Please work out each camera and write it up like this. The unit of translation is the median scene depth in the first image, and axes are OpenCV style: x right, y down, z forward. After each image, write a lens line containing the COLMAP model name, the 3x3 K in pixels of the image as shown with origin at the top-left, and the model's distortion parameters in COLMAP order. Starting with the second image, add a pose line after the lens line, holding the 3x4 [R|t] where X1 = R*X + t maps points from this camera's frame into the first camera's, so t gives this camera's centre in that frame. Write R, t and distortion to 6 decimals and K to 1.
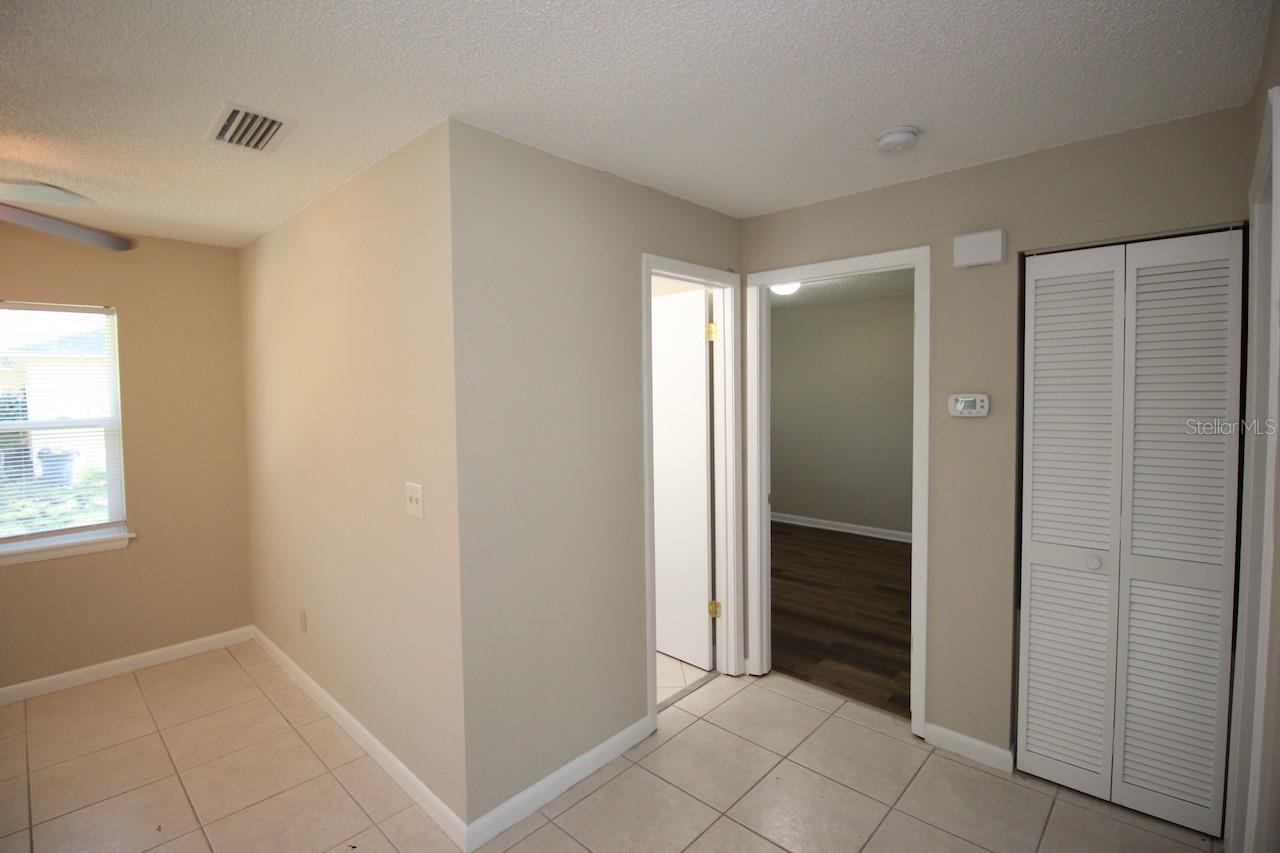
lens RADIAL K [[594.3, 0, 635.8], [0, 594.3, 409.5], [0, 0, 1]] dist [0.000718, -0.014889]
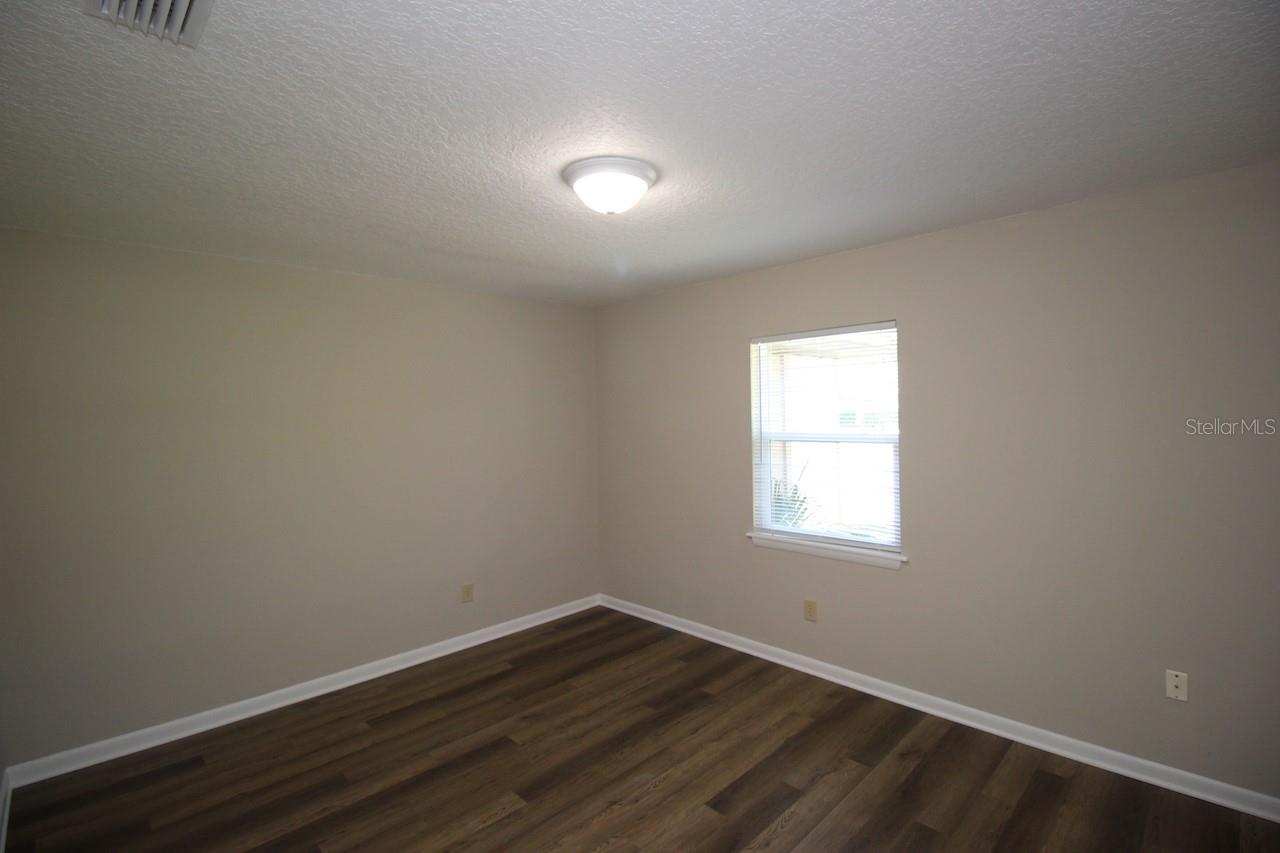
lens RADIAL K [[594.3, 0, 635.8], [0, 594.3, 409.5], [0, 0, 1]] dist [0.000718, -0.014889]
pose [[-0.038574, 0.015978, -0.999128, 0.105140], [-0.008849, 0.999827, 0.016331, -0.034361], [0.999217, 0.009471, -0.038426, 0.534440]]
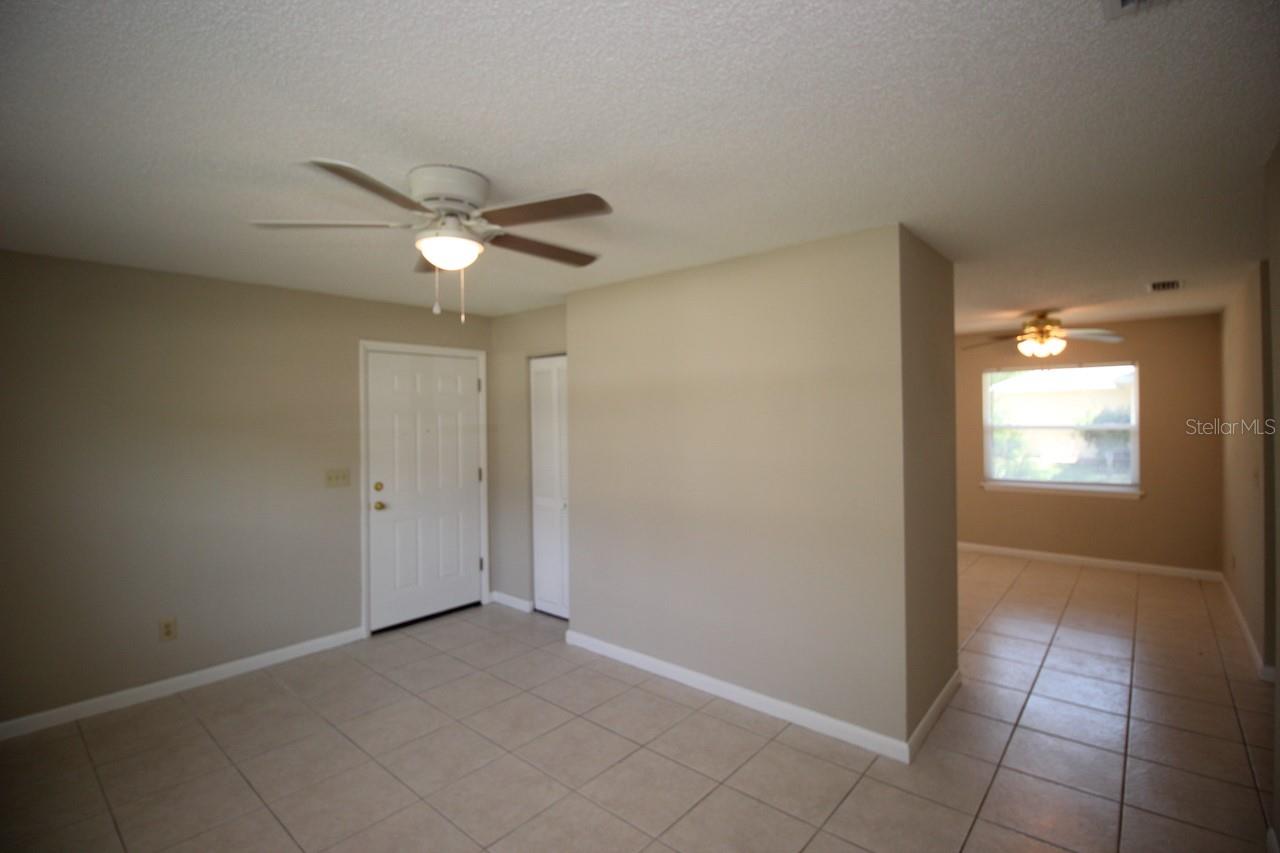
lens RADIAL K [[594.3, 0, 635.8], [0, 594.3, 409.5], [0, 0, 1]] dist [0.000718, -0.014889]
pose [[0.044475, 0.007347, -0.998983, 0.717332], [-0.035267, 0.999361, 0.005780, 0.009396], [0.998388, 0.034974, 0.044706, -0.508023]]
